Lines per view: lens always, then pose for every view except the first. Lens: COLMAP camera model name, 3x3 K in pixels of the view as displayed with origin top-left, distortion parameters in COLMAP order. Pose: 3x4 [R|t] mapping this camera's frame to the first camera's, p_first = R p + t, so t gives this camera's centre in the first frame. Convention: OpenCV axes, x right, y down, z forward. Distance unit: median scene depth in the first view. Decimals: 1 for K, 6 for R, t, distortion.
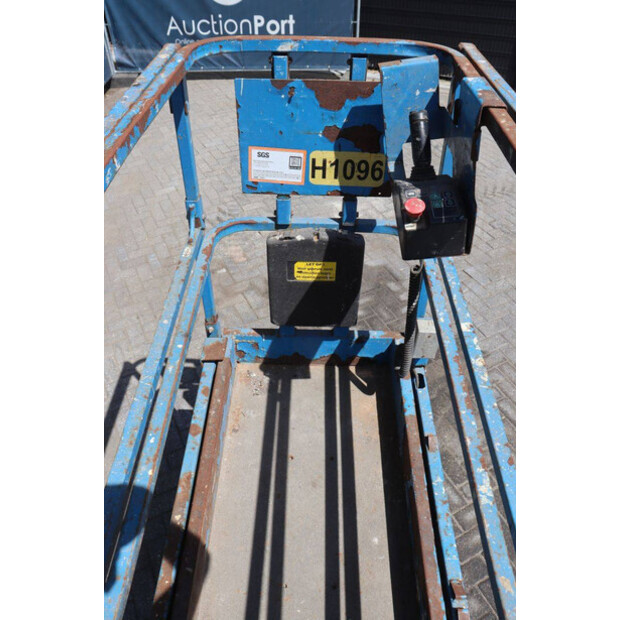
lens RADIAL K [[510.2, 0, 310.0], [0, 510.2, 310.0], [0, 0, 1]] dist [-0.182541, 0.142177]
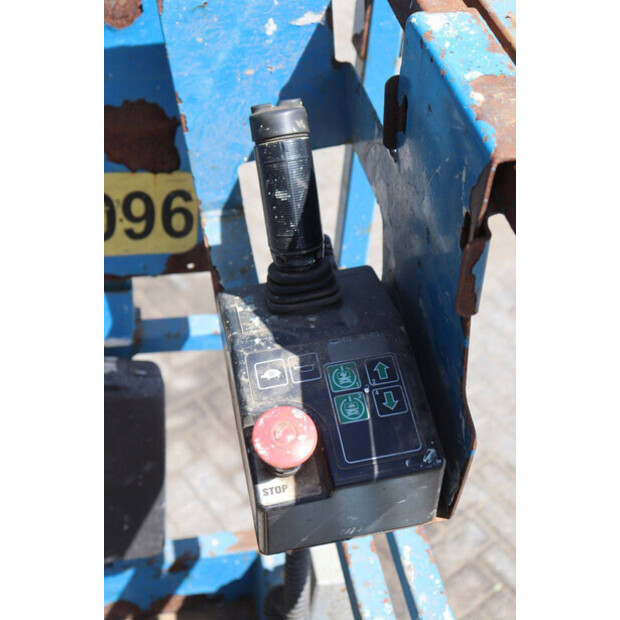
lens RADIAL K [[928.3, 0, 310.0], [0, 928.3, 310.0], [0, 0, 1]] dist [0.016186, 0.019453]
pose [[0.972860, -0.087712, 0.214128, 0.075288], [0.082497, 0.996039, 0.033187, -0.221139], [-0.216191, -0.014621, 0.976242, 0.303169]]
